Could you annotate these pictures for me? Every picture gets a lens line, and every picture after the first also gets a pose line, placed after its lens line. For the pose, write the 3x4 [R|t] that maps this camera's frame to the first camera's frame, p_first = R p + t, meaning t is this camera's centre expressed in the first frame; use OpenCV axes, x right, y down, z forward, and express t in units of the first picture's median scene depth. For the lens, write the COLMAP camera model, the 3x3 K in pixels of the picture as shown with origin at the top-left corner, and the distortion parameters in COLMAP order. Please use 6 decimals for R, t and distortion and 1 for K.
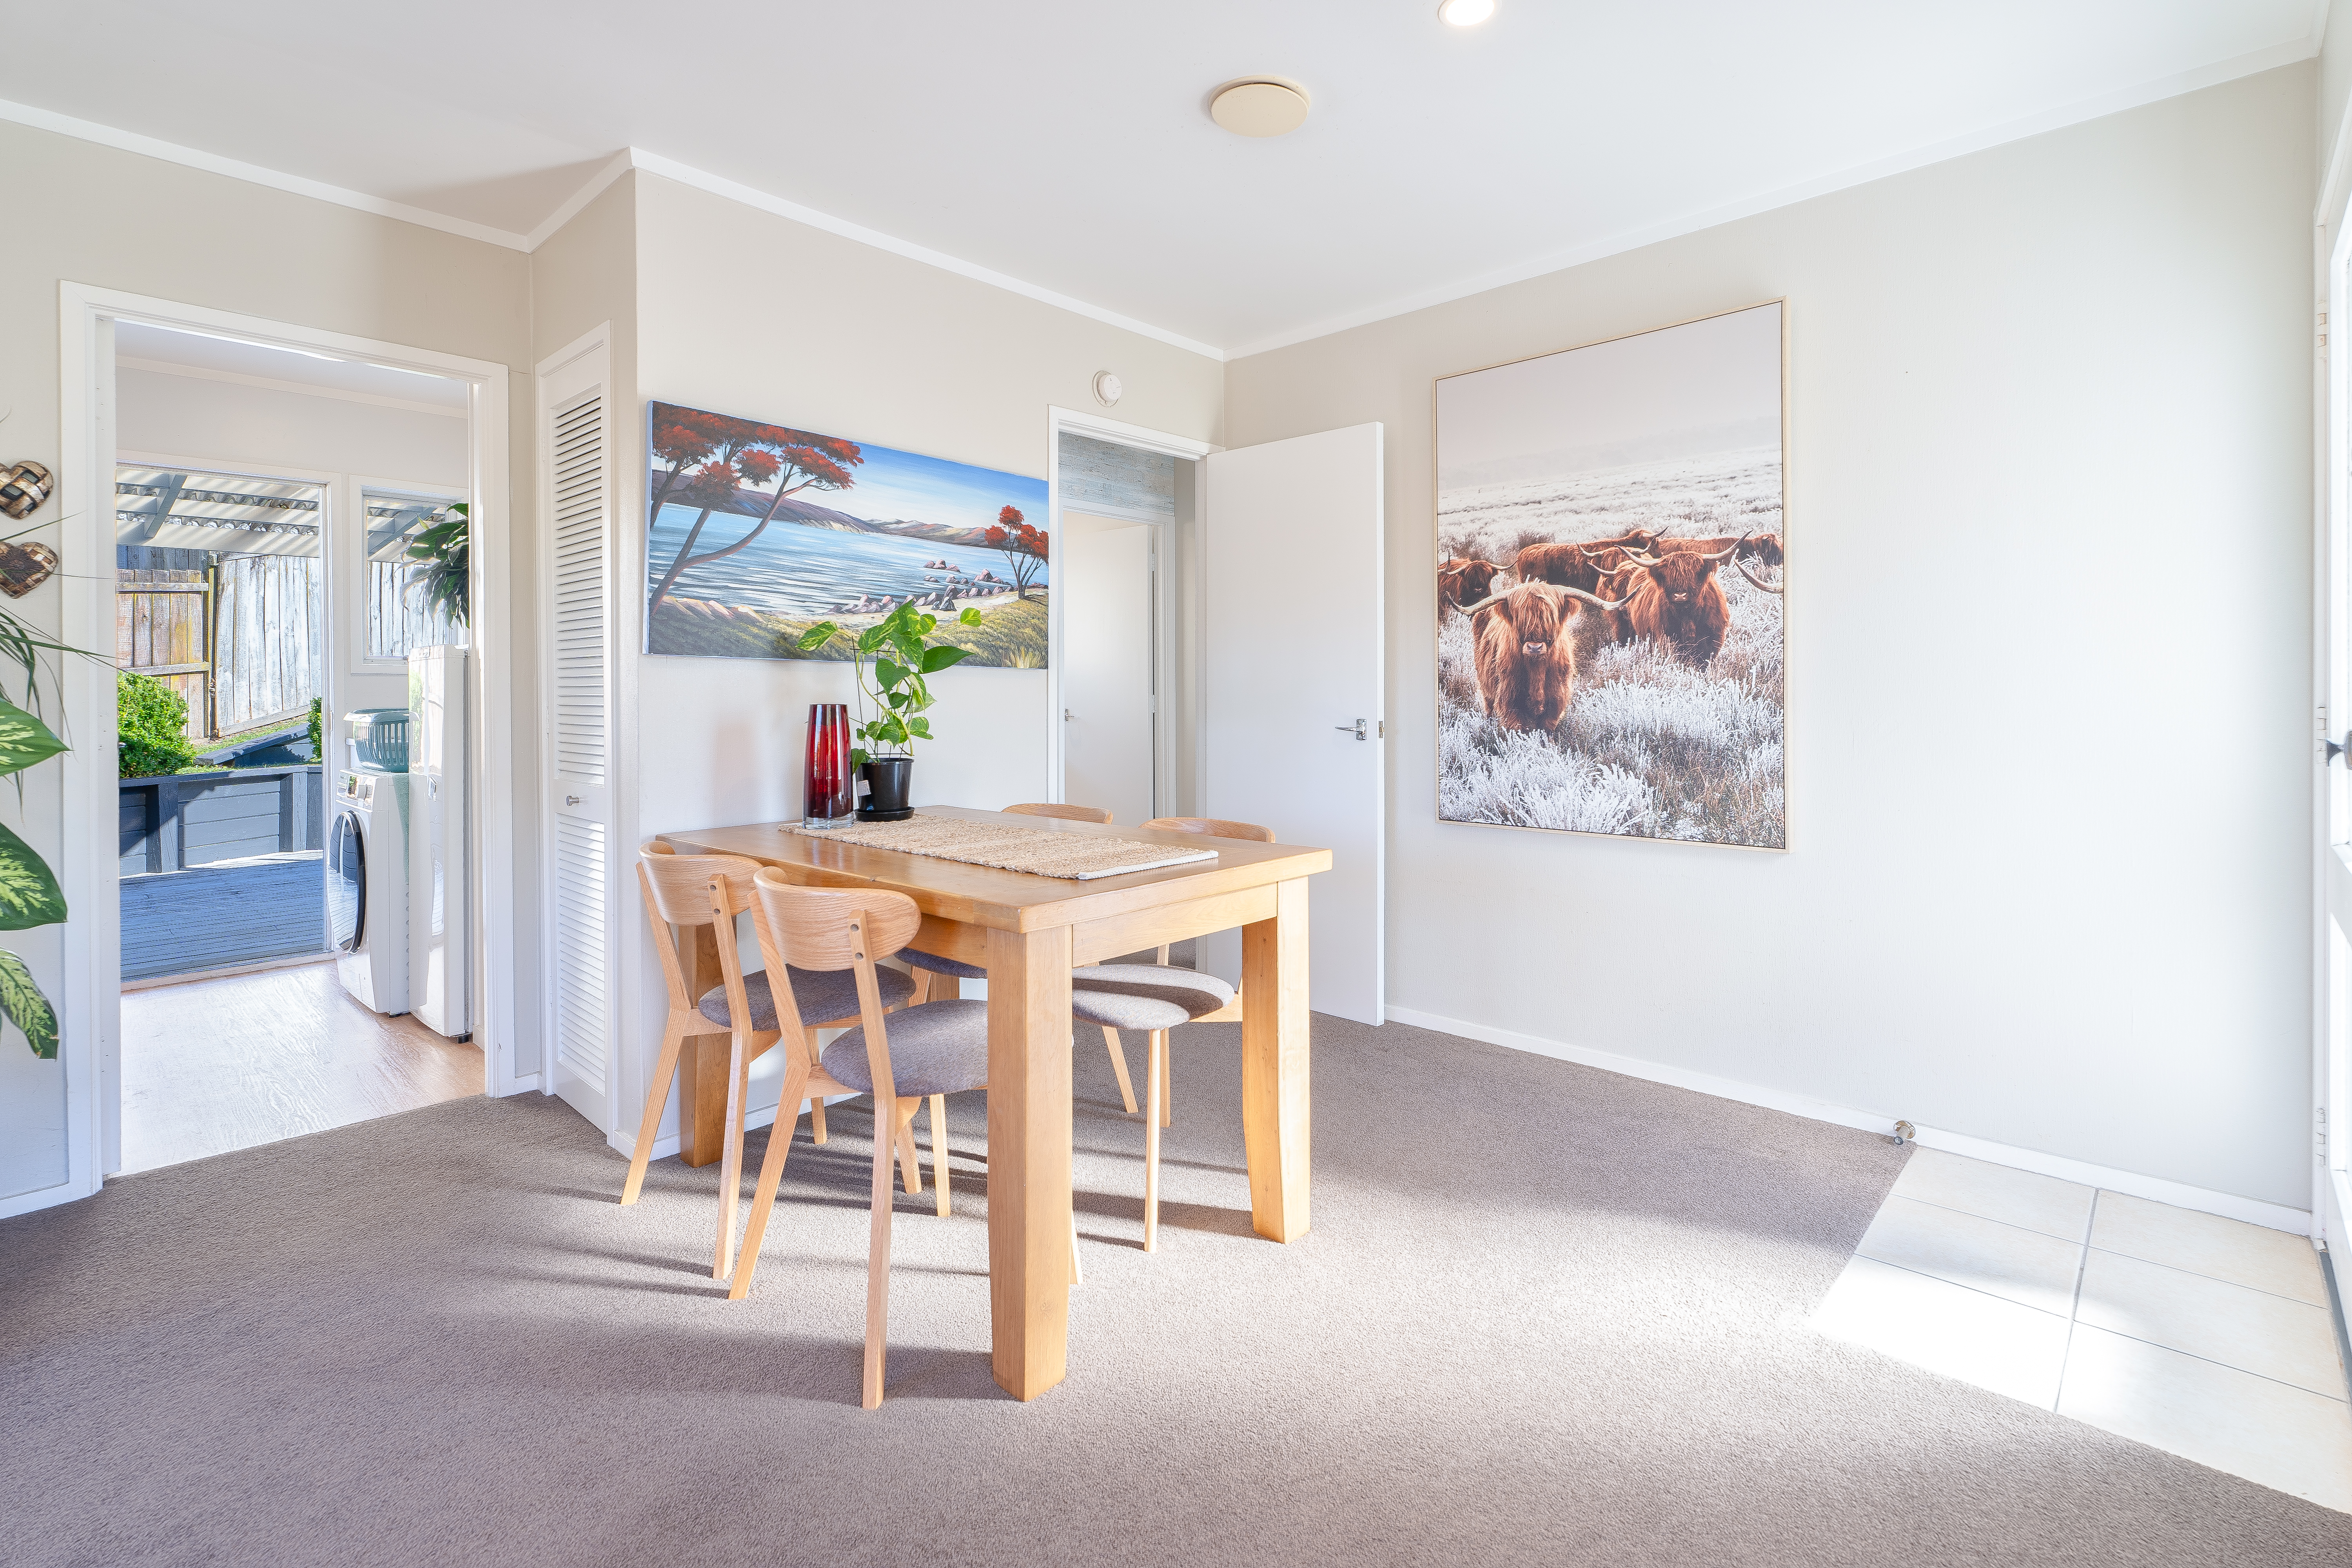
lens RADIAL K [[1108.6, 0, 1123.1], [0, 1108.6, 680.6], [0, 0, 1]] dist [0.002914, 0.001071]
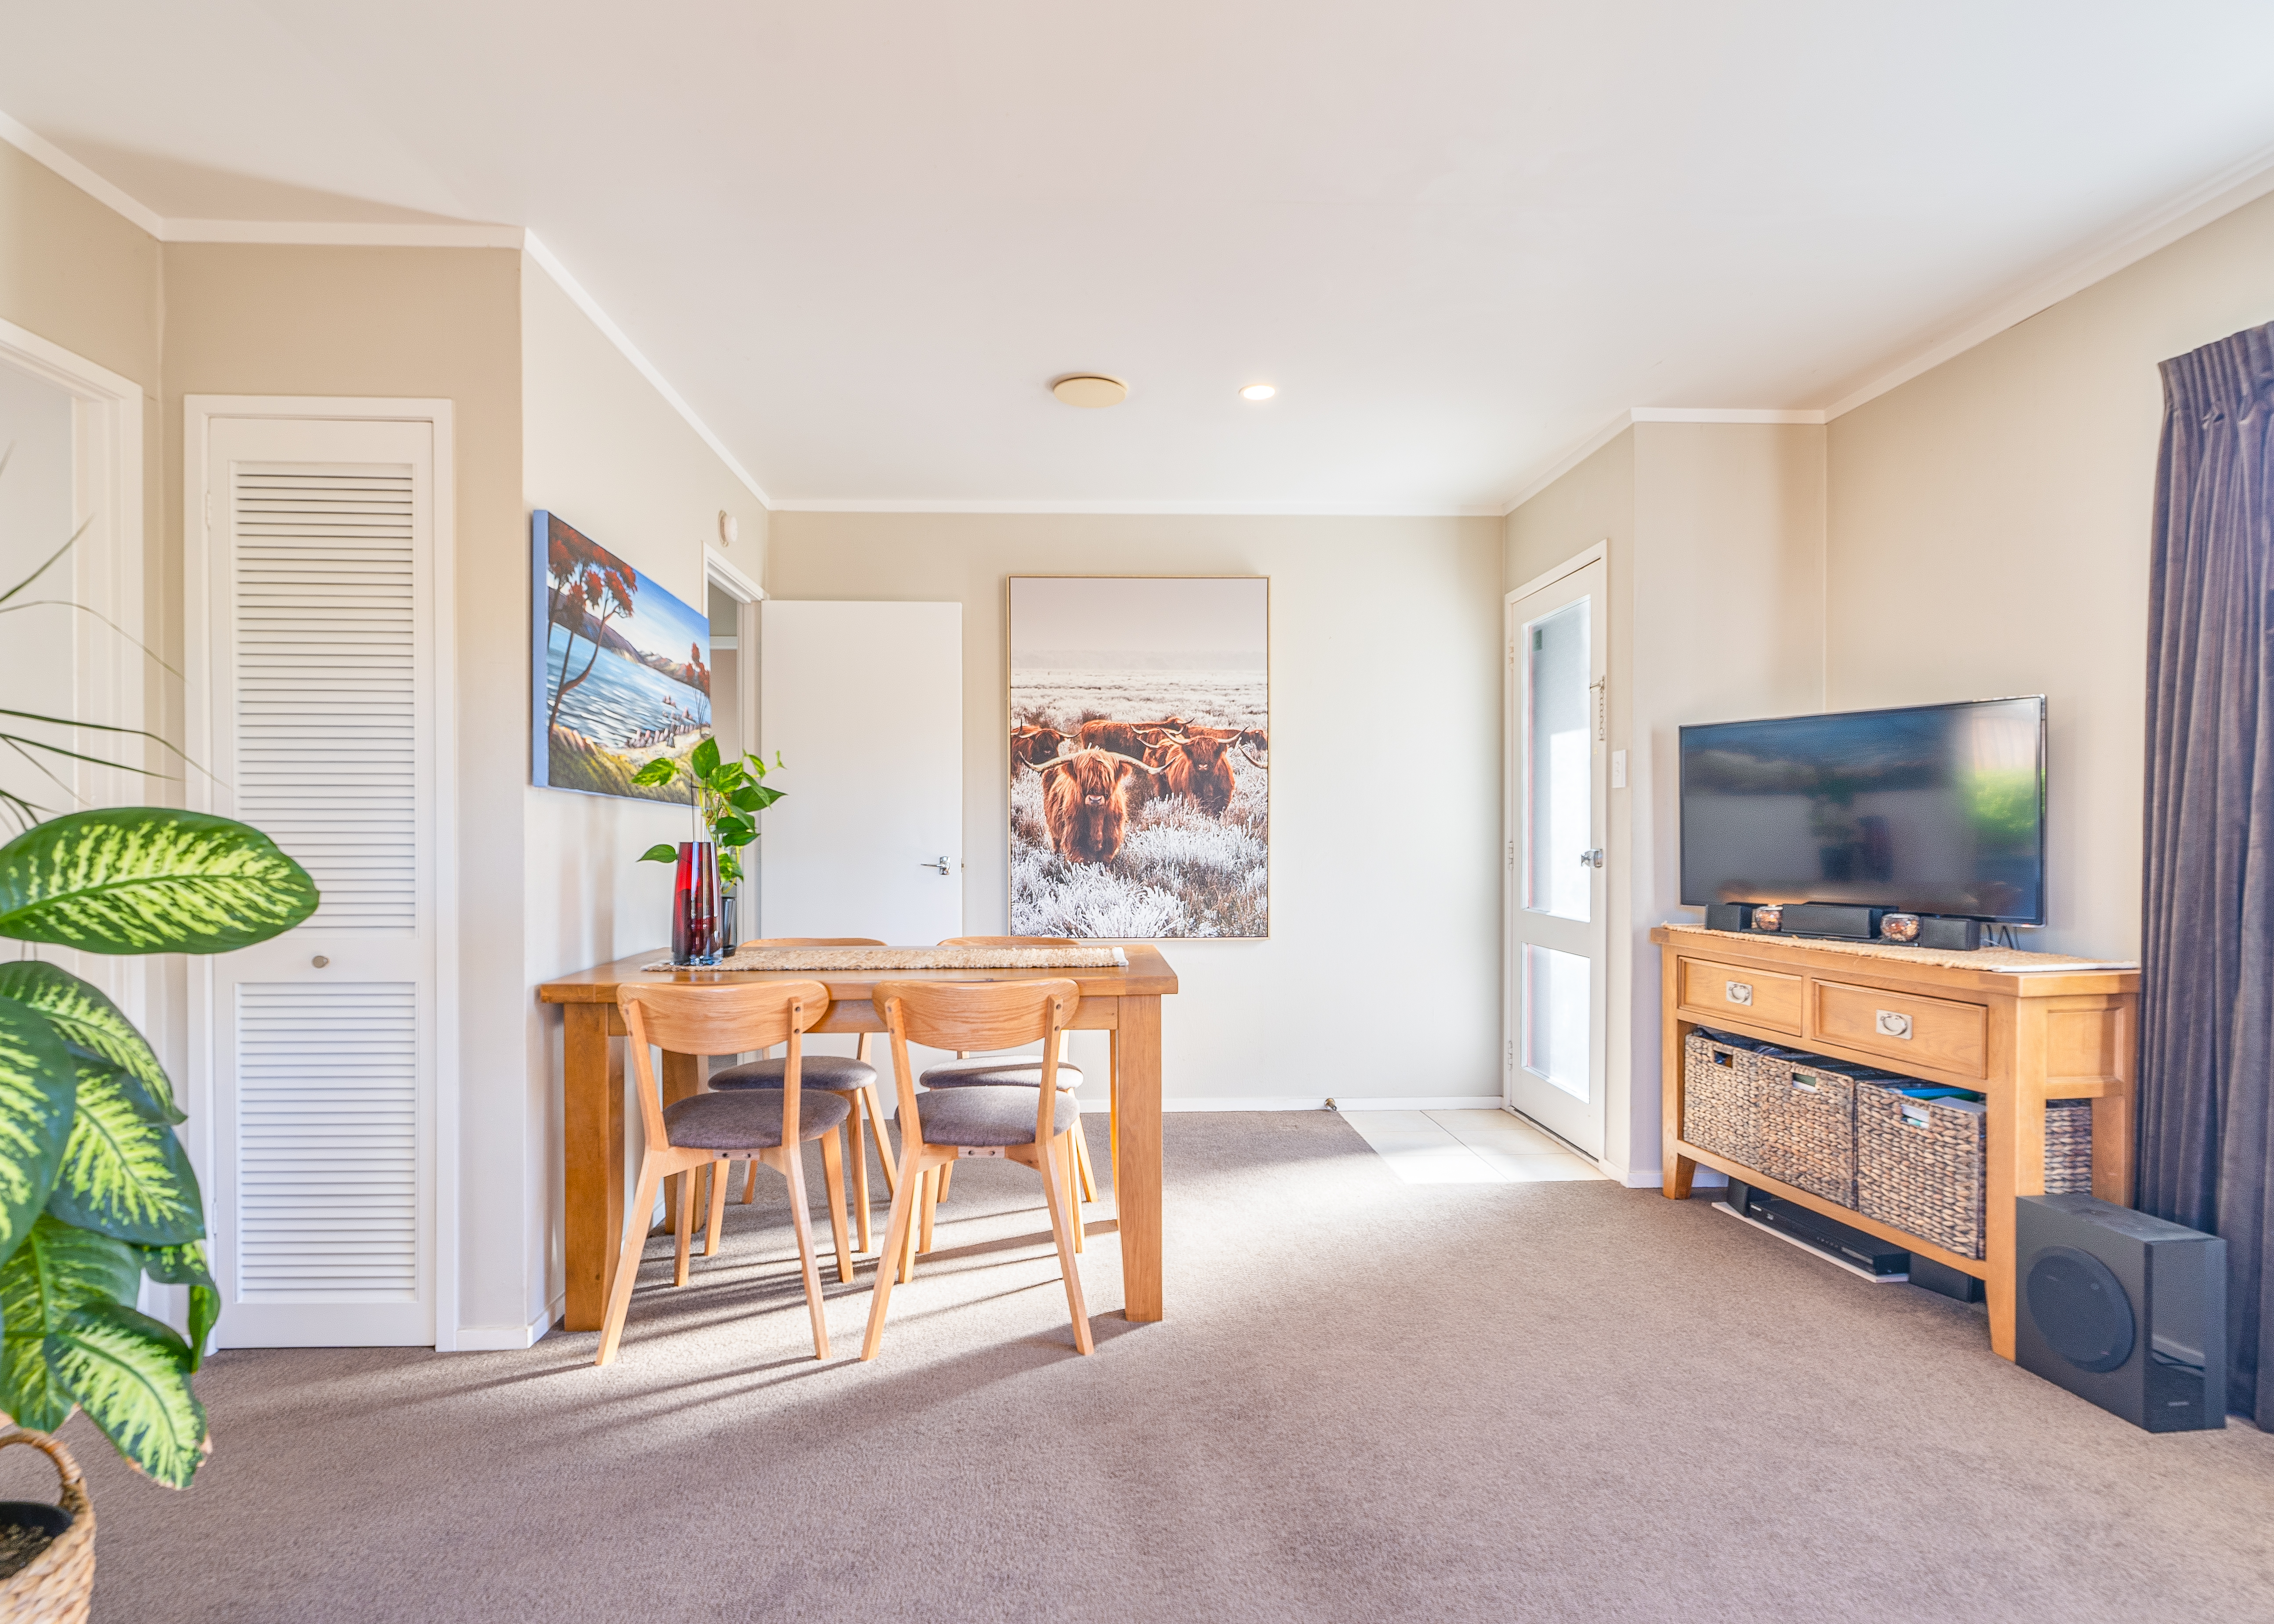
lens RADIAL K [[1248.5, 0, 1137.4], [0, 1248.5, 822.8], [0, 0, 1]] dist [-0.003788, 0.001098]
pose [[0.693731, 0.010387, 0.720159, -0.688640], [-0.008734, 0.999944, -0.006008, 0.006259], [-0.720181, -0.002122, 0.693783, -0.055588]]
